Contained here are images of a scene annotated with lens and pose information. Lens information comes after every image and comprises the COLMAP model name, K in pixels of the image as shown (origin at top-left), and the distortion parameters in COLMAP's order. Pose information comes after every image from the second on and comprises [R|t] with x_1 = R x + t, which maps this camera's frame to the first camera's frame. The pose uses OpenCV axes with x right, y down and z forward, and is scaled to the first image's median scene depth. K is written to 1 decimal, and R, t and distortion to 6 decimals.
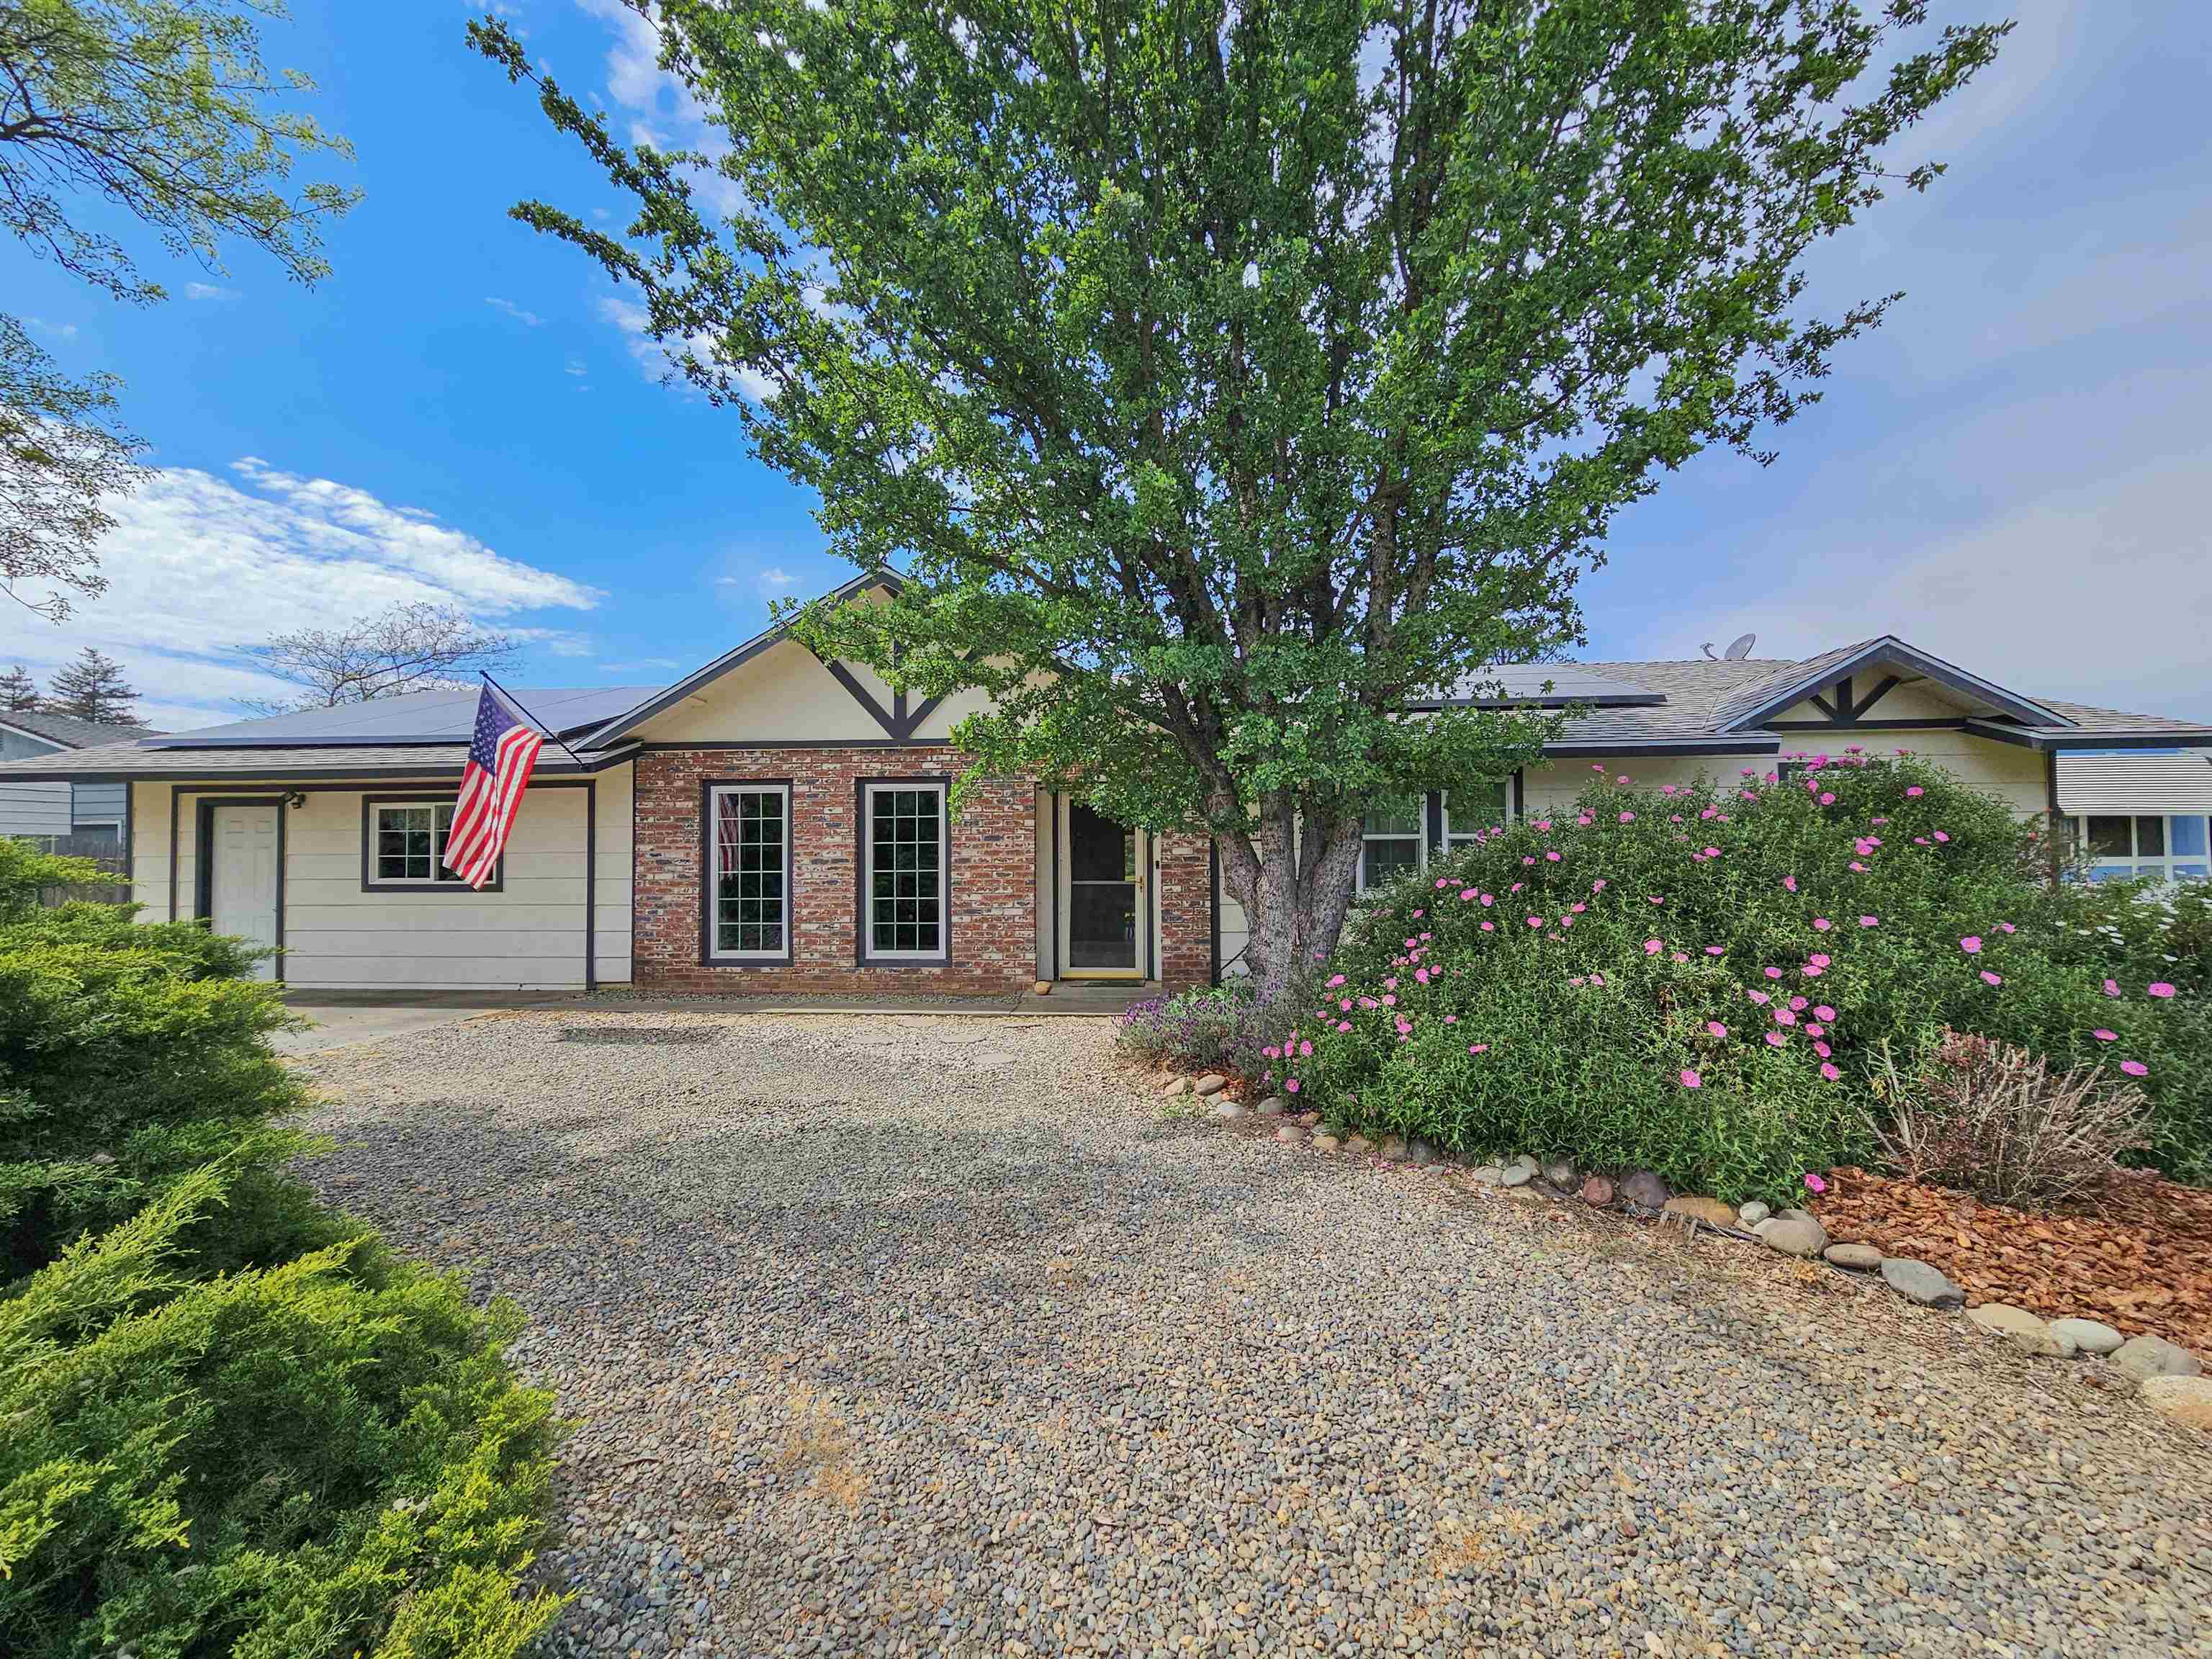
lens RADIAL K [[890.6, 0, 1092.6], [0, 890.6, 846.7], [0, 0, 1]] dist [-0.000803, -0.000178]
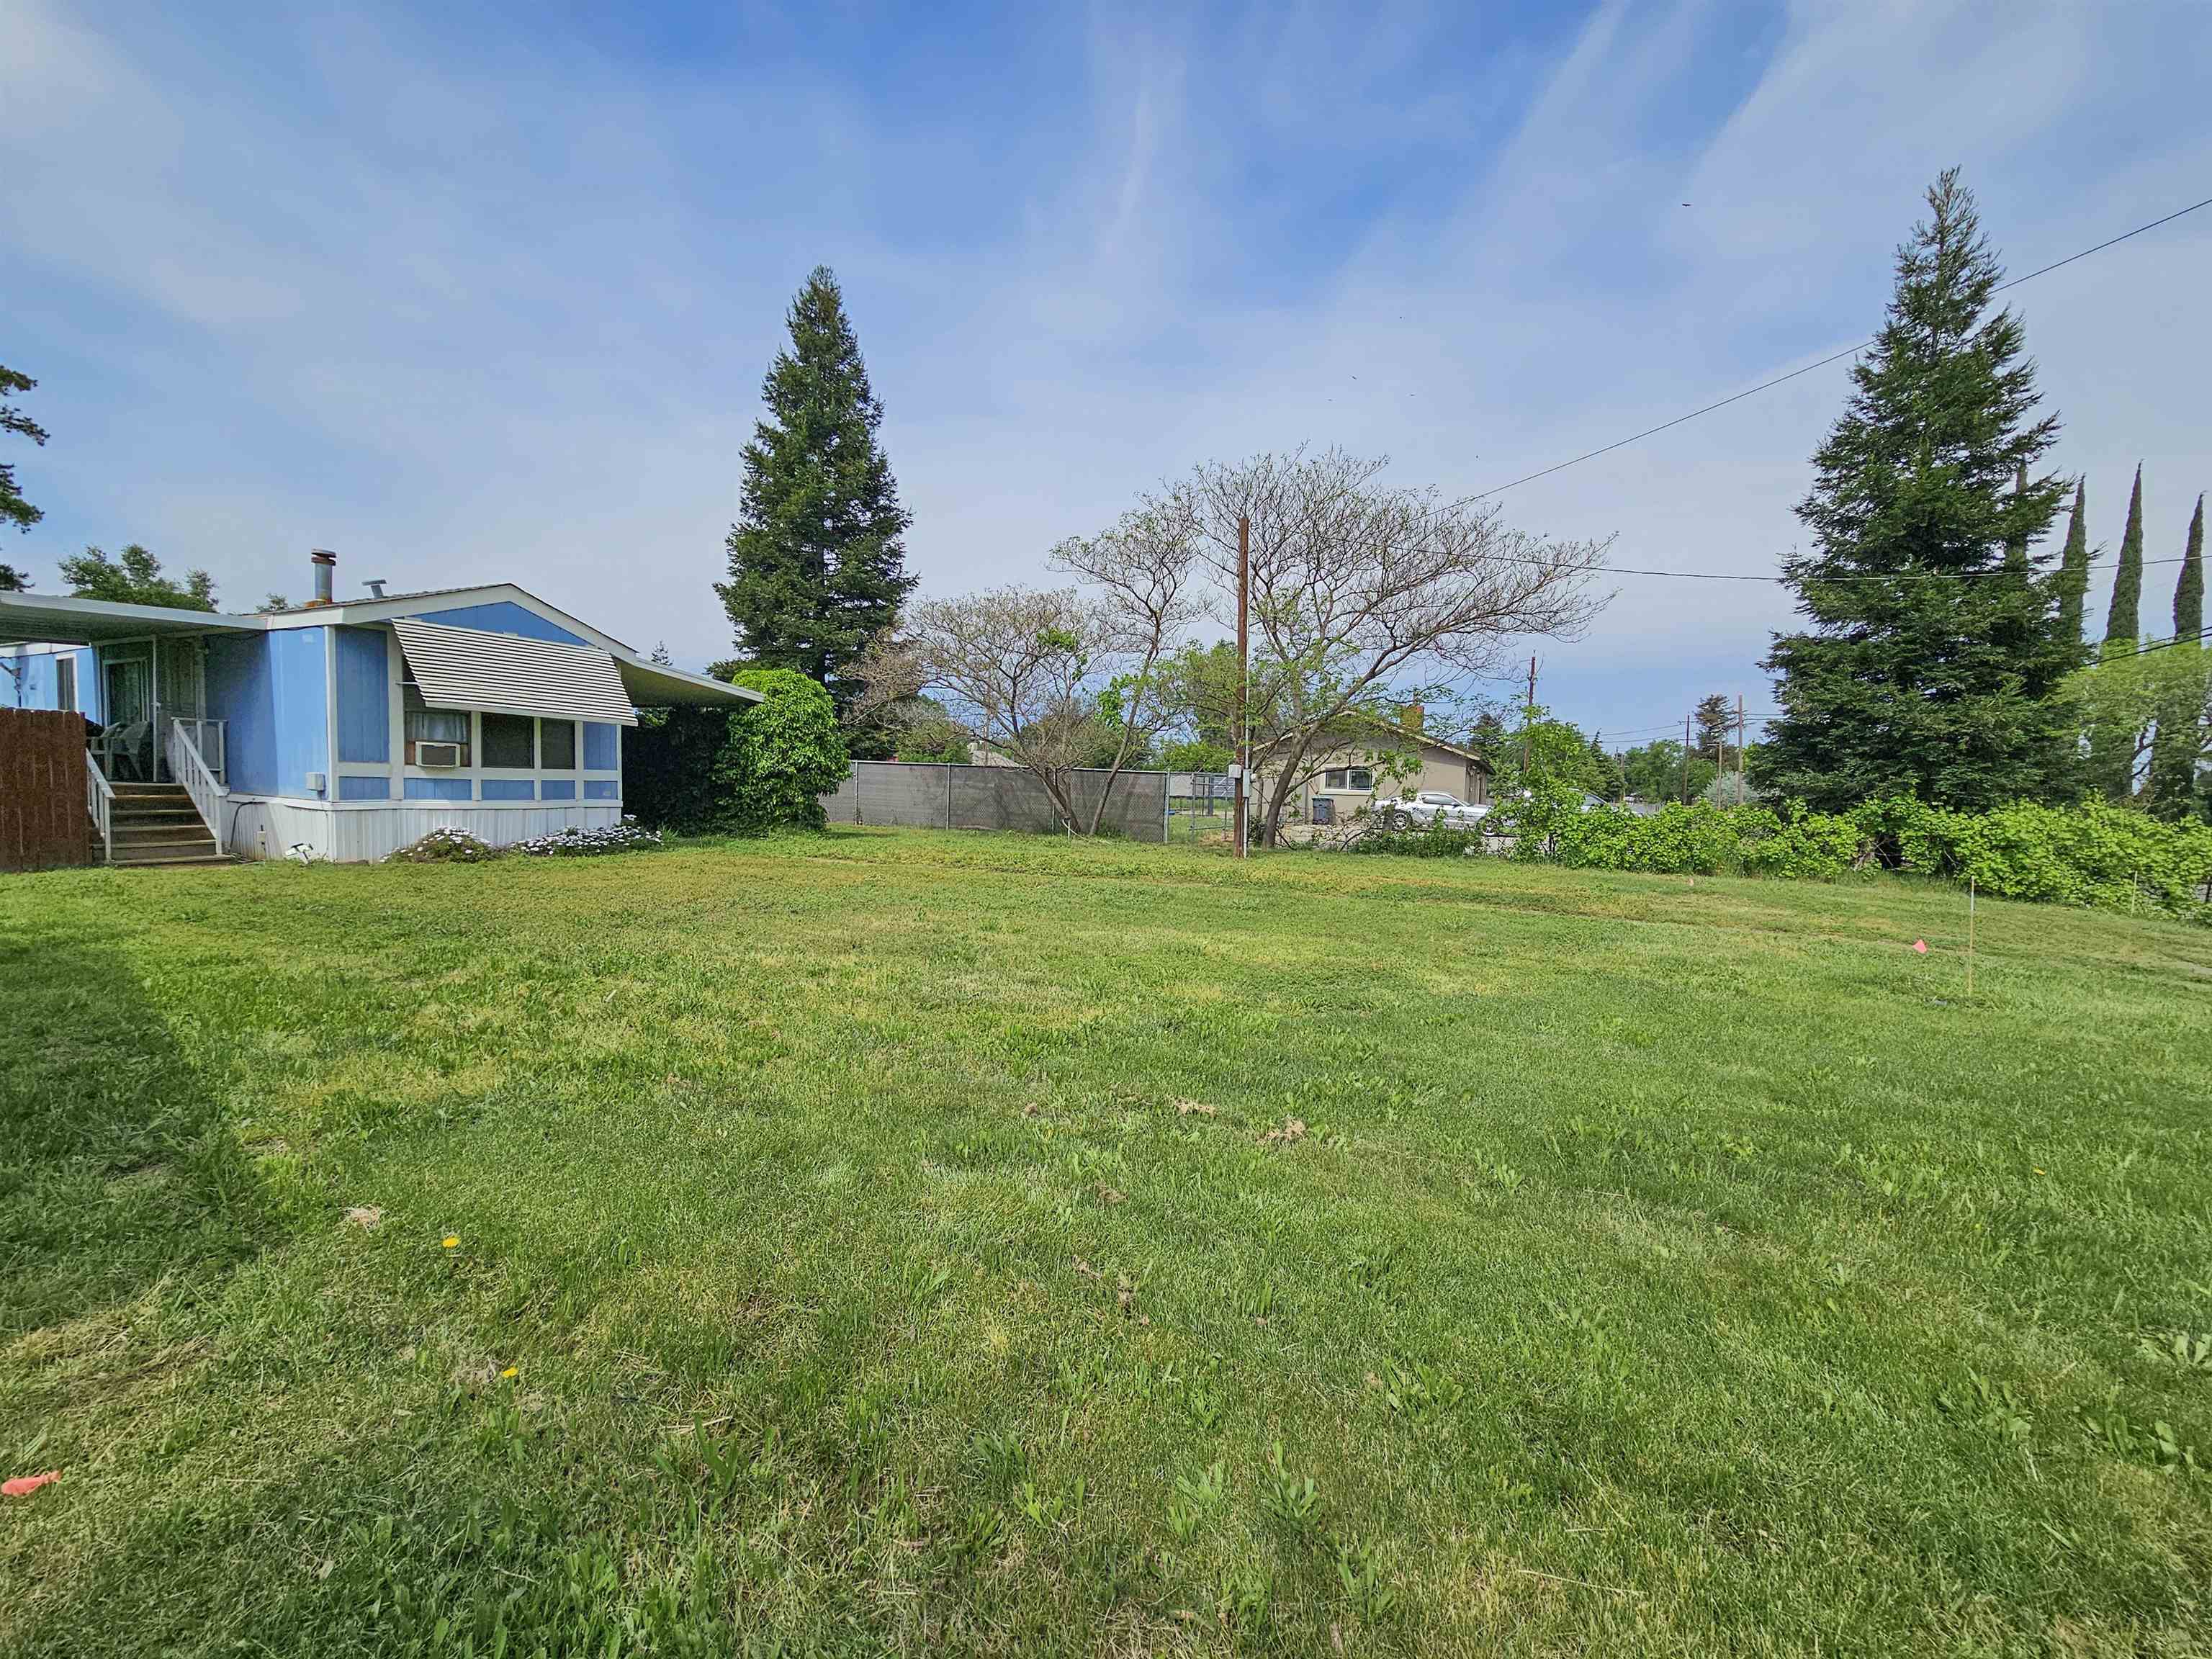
lens RADIAL K [[916.6, 0, 1112.3], [0, 916.6, 840.1], [0, 0, 1]] dist [-0.000082, 0.000177]
pose [[0.340520, -0.036994, 0.939509, 1.086710], [-0.055707, 0.996677, 0.059436, -0.005751], [-0.938585, -0.072576, 0.337328, 0.502071]]
